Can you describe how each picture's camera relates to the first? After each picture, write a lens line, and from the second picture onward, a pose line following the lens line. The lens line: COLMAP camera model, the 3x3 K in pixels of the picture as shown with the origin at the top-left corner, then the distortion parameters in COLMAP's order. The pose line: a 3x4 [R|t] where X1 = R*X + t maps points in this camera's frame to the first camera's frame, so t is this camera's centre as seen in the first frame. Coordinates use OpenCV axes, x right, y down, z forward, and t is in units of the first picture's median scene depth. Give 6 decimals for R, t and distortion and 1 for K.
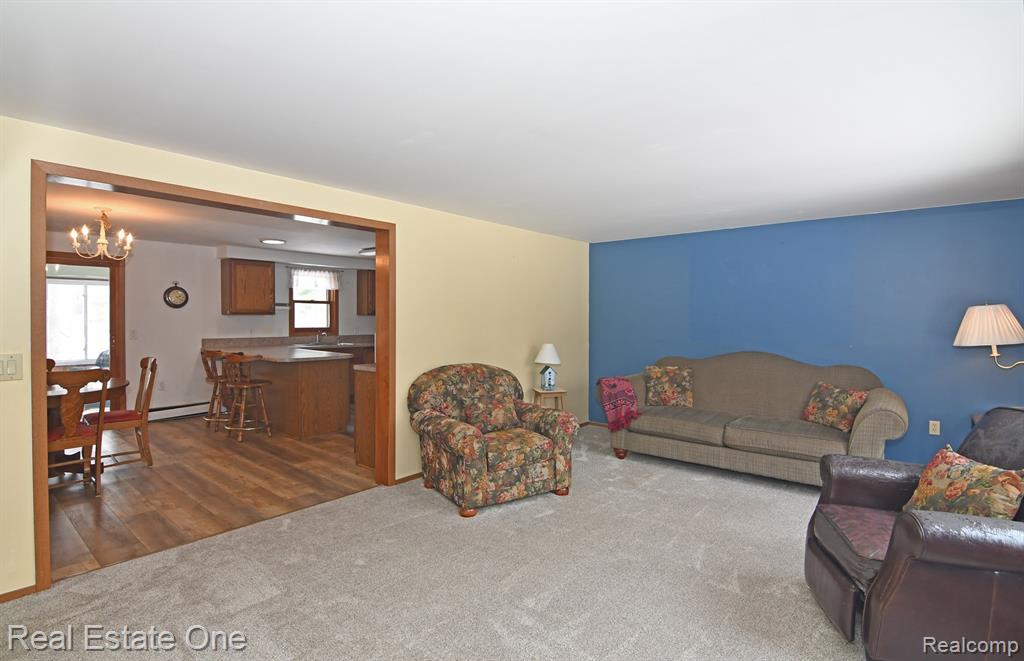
lens RADIAL K [[494.6, 0, 499.5], [0, 494.6, 327.8], [0, 0, 1]] dist [-0.000001, -0.000476]
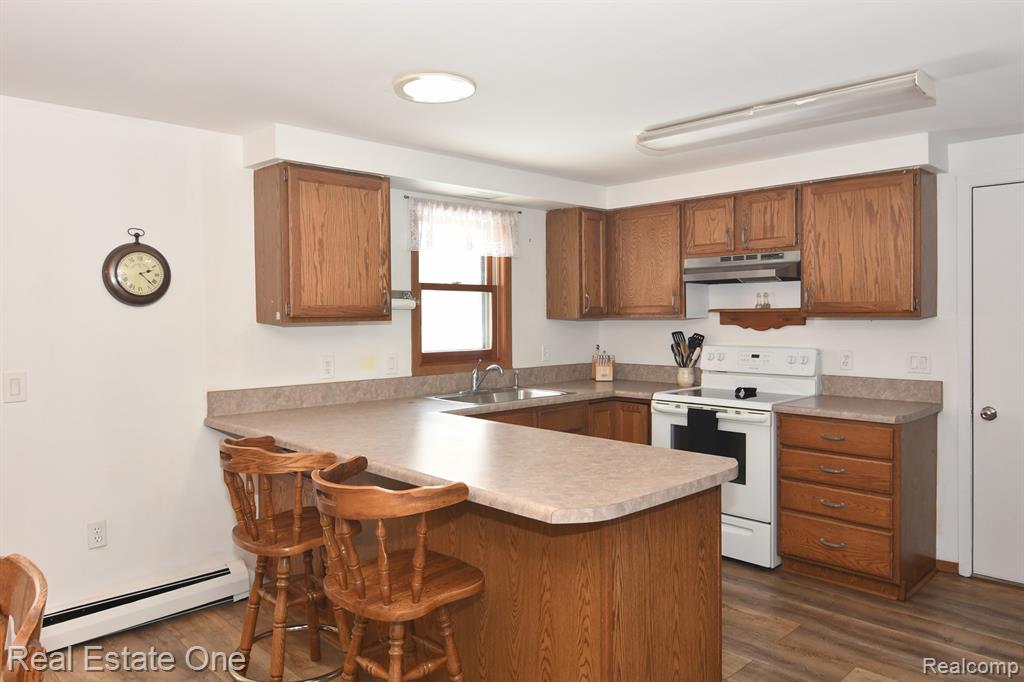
lens RADIAL K [[703.2, 0, 512.0], [0, 703.2, 324.8], [0, 0, 1]] dist [-0.002299, -0.004861]
pose [[0.996853, -0.009864, -0.078658, -0.279346], [0.009218, 0.999921, -0.008571, -0.015976], [0.078736, 0.007819, 0.996865, 0.418432]]
